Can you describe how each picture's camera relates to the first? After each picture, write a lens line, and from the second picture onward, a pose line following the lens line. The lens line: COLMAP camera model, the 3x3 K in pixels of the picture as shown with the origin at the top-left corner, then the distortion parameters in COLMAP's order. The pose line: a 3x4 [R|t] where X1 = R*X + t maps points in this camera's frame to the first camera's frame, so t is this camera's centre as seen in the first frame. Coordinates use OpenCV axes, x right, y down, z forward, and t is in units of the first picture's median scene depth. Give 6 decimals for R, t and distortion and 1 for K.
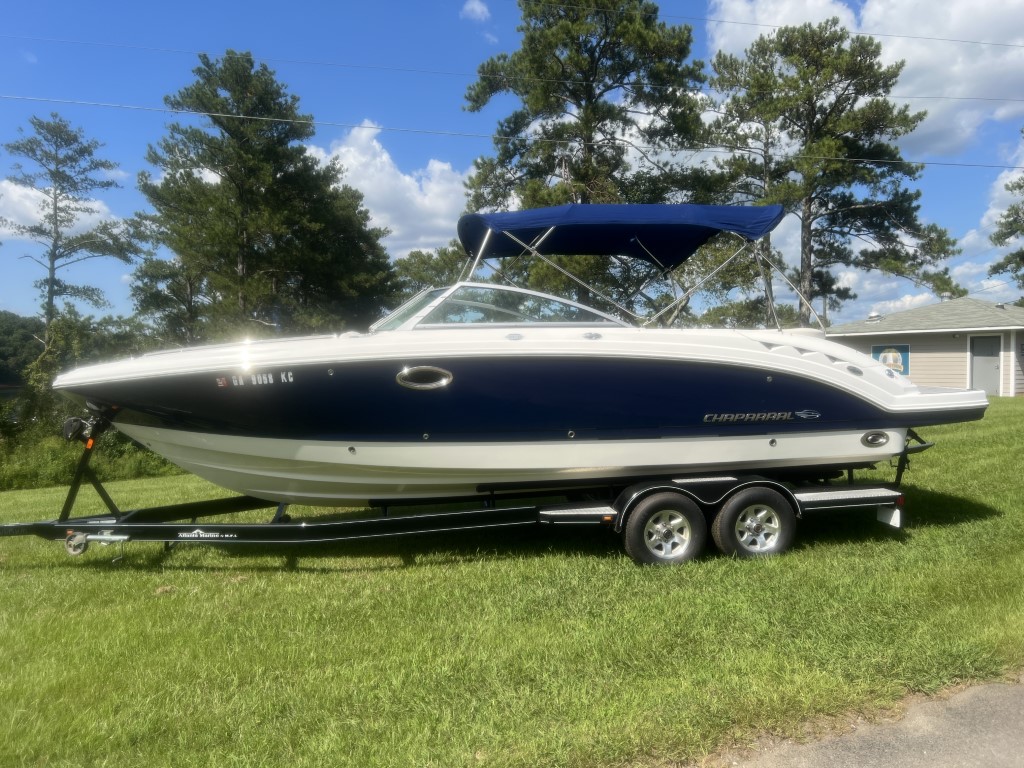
lens RADIAL K [[772.0, 0, 512.0], [0, 772.0, 384.0], [0, 0, 1]] dist [0.054122, -0.065878]
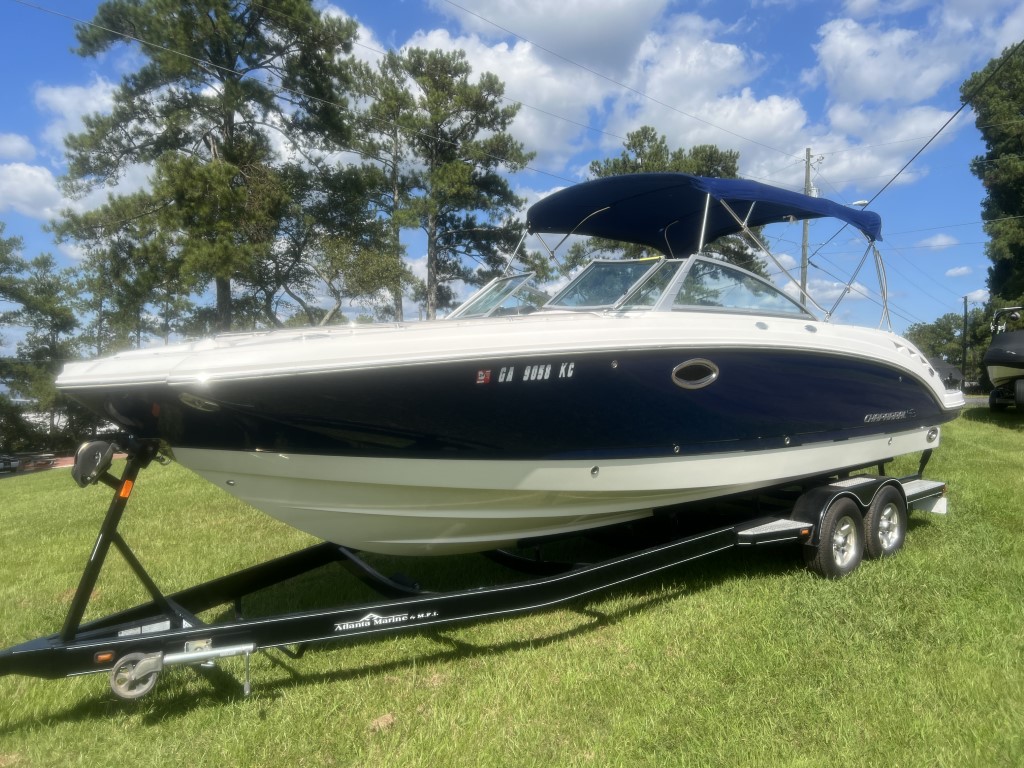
lens RADIAL K [[772.0, 0, 512.0], [0, 772.0, 384.0], [0, 0, 1]] dist [0.054122, -0.065878]
pose [[0.838403, 0.005480, 0.545023, -0.109898], [0.000874, 0.999935, -0.011398, 0.001735], [-0.545050, 0.010032, 0.838344, 0.070289]]
